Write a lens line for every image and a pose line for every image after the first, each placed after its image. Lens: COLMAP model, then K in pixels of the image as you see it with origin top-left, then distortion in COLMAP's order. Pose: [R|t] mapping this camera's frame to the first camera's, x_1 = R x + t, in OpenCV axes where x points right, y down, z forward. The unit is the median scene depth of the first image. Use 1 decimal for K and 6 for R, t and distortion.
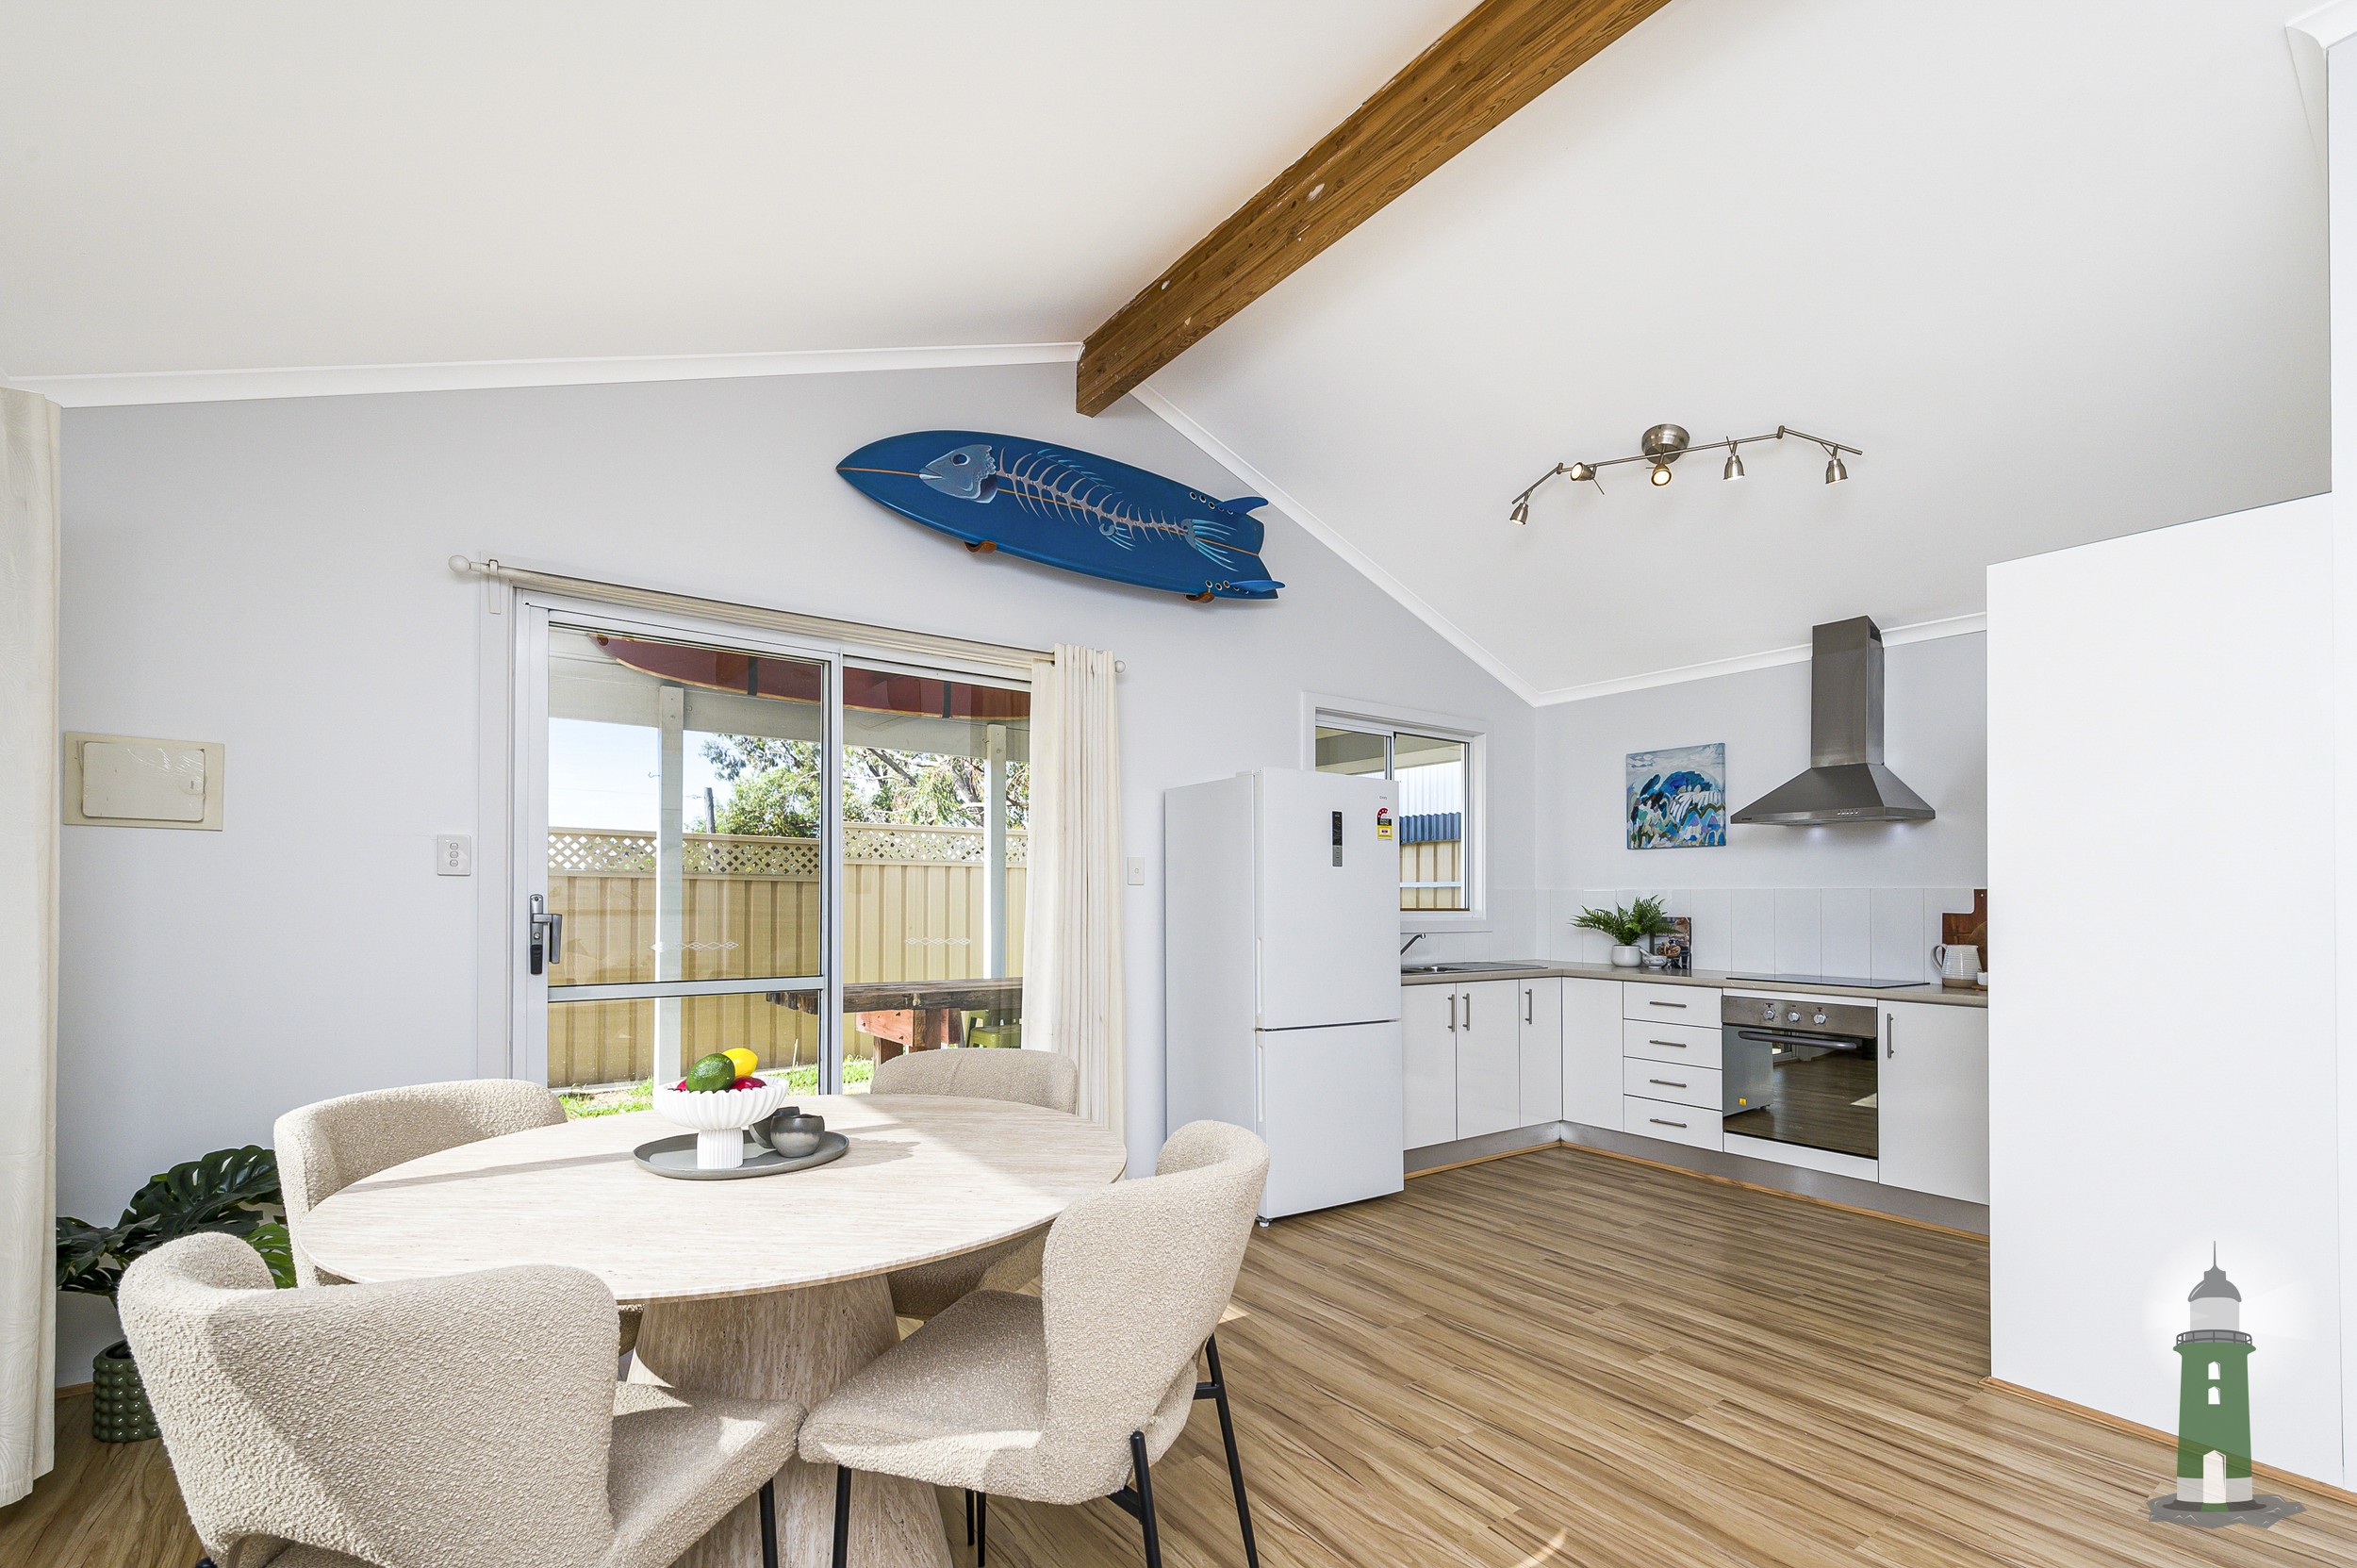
lens RADIAL K [[1067.4, 0, 1209.1], [0, 1067.4, 879.8], [0, 0, 1]] dist [0.001348, 0.000120]
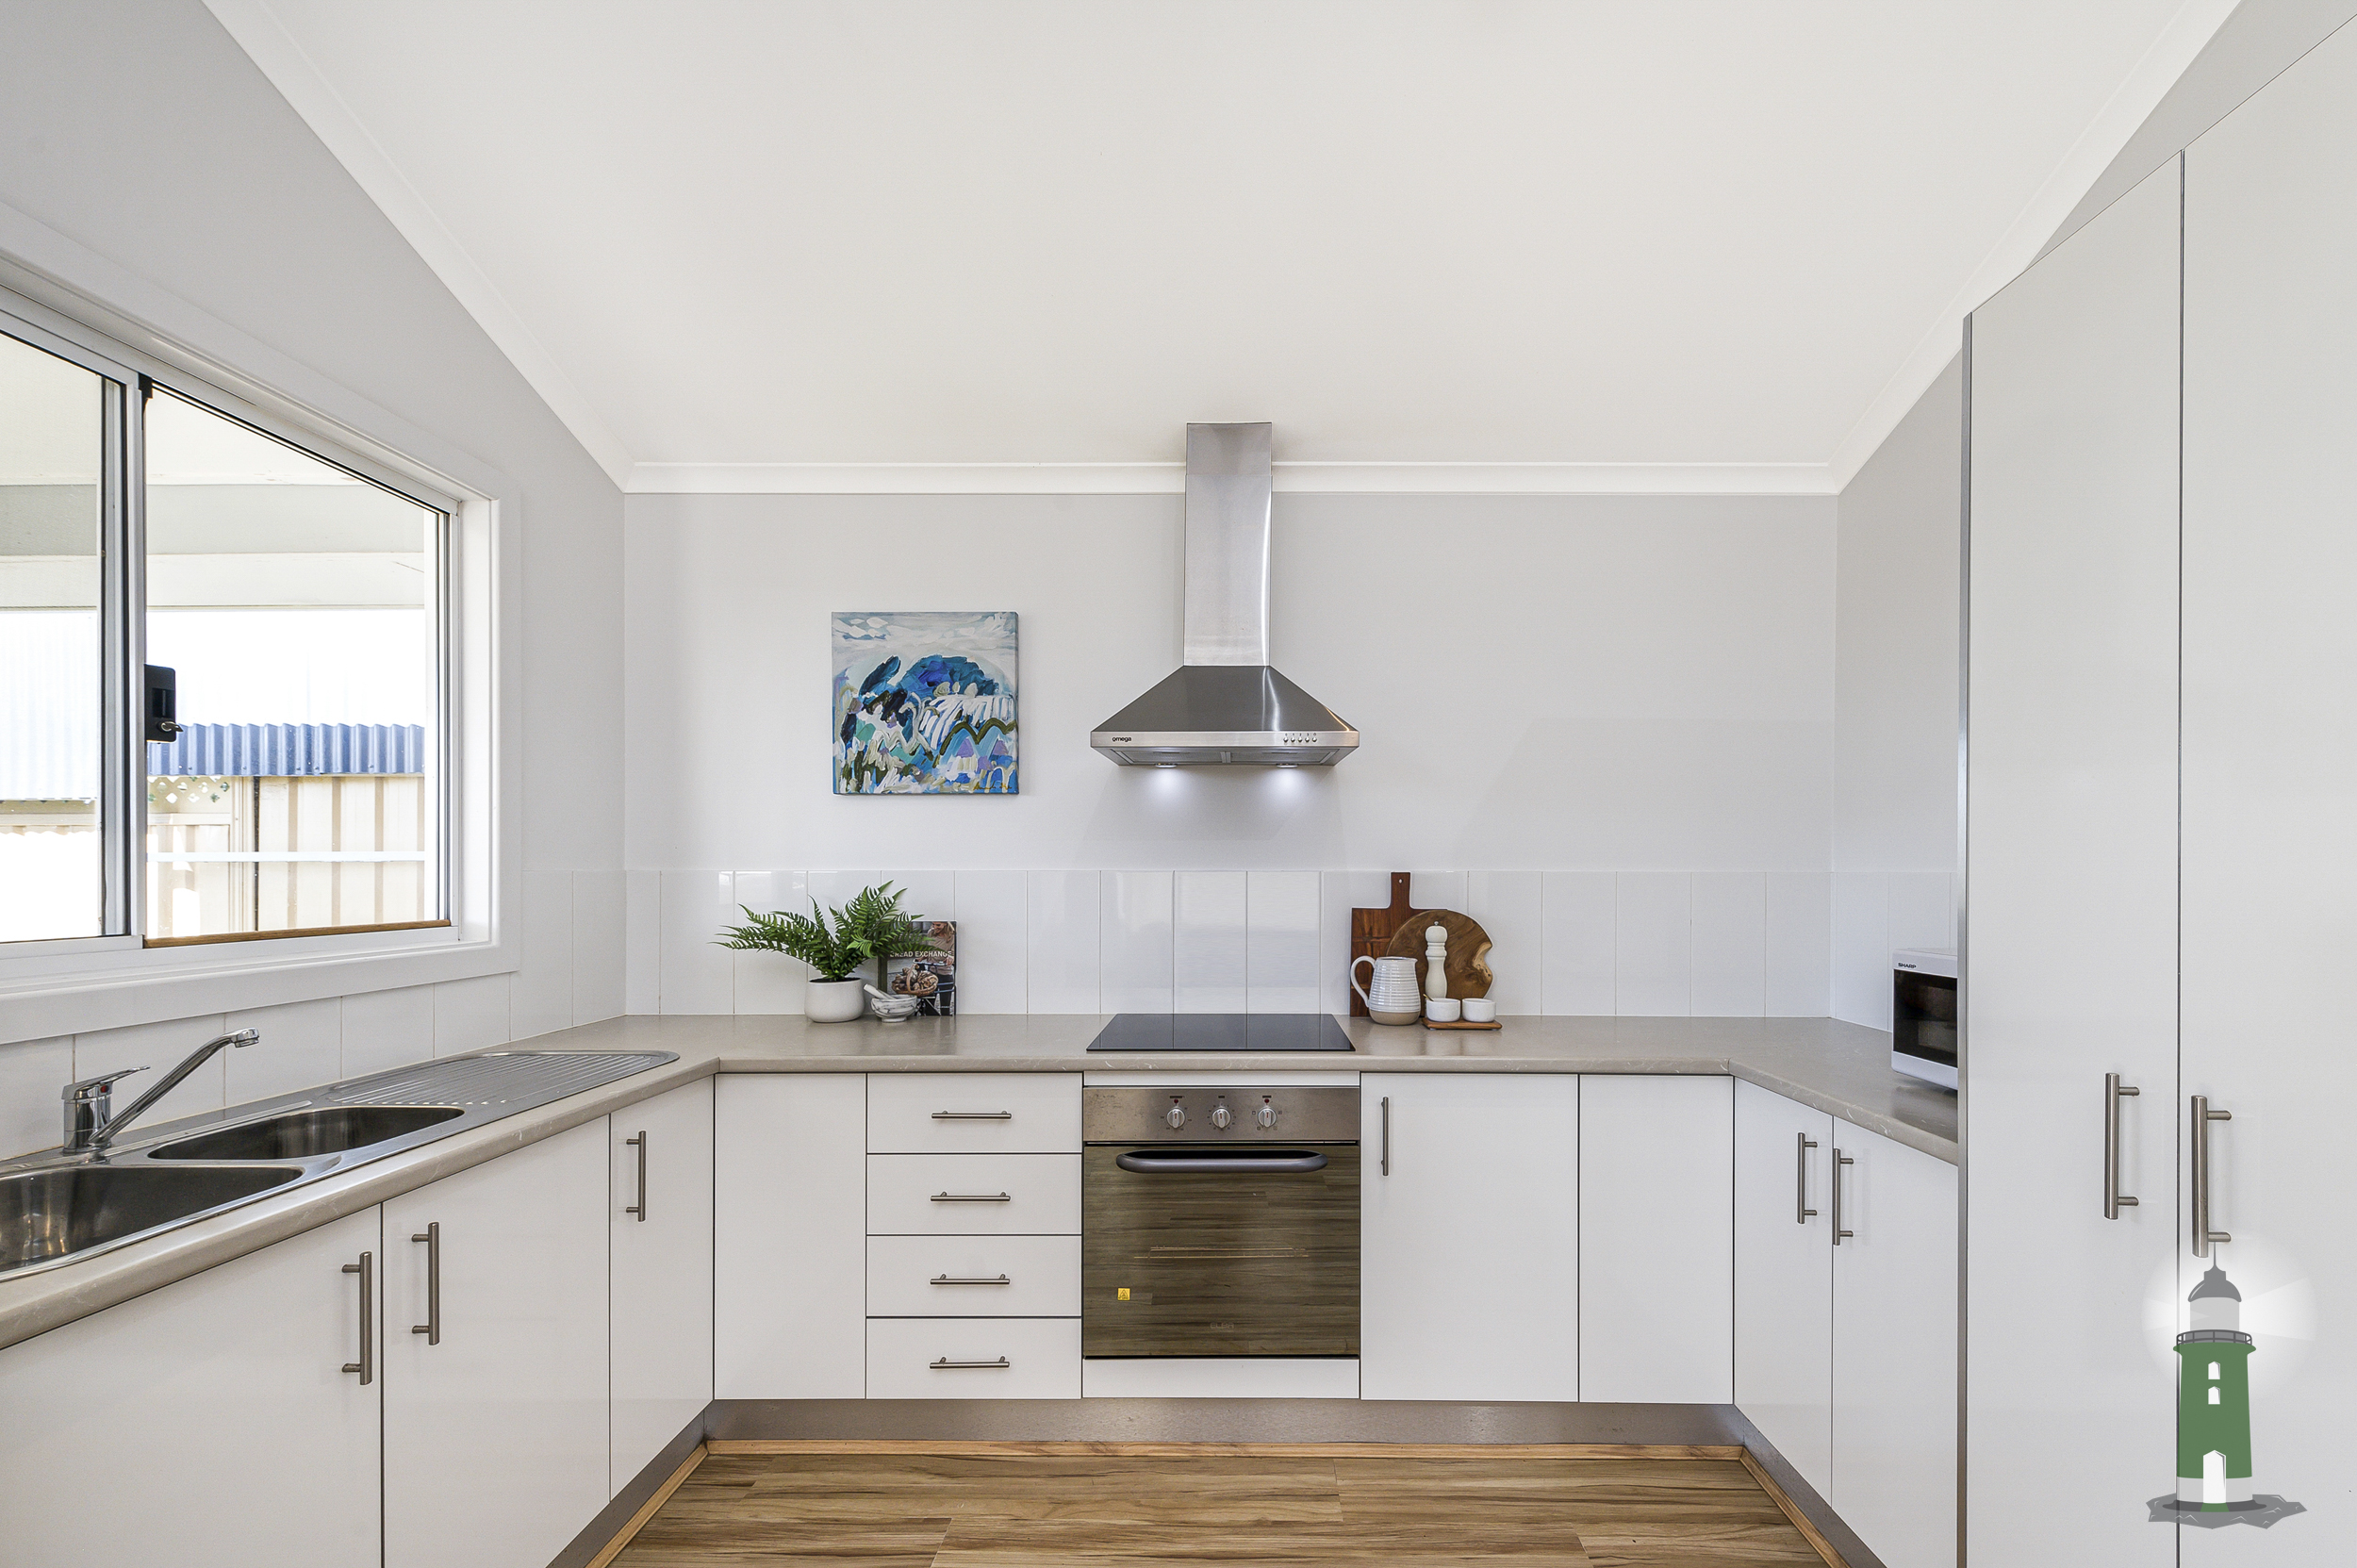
lens RADIAL K [[943.2, 0, 1236.3], [0, 943.2, 860.4], [0, 0, 1]] dist [0.001896, 0.000512]
pose [[0.605950, -0.002479, 0.795499, 0.149509], [-0.008755, 0.999914, 0.009785, -0.002748], [-0.795454, -0.012893, 0.605877, 0.586151]]
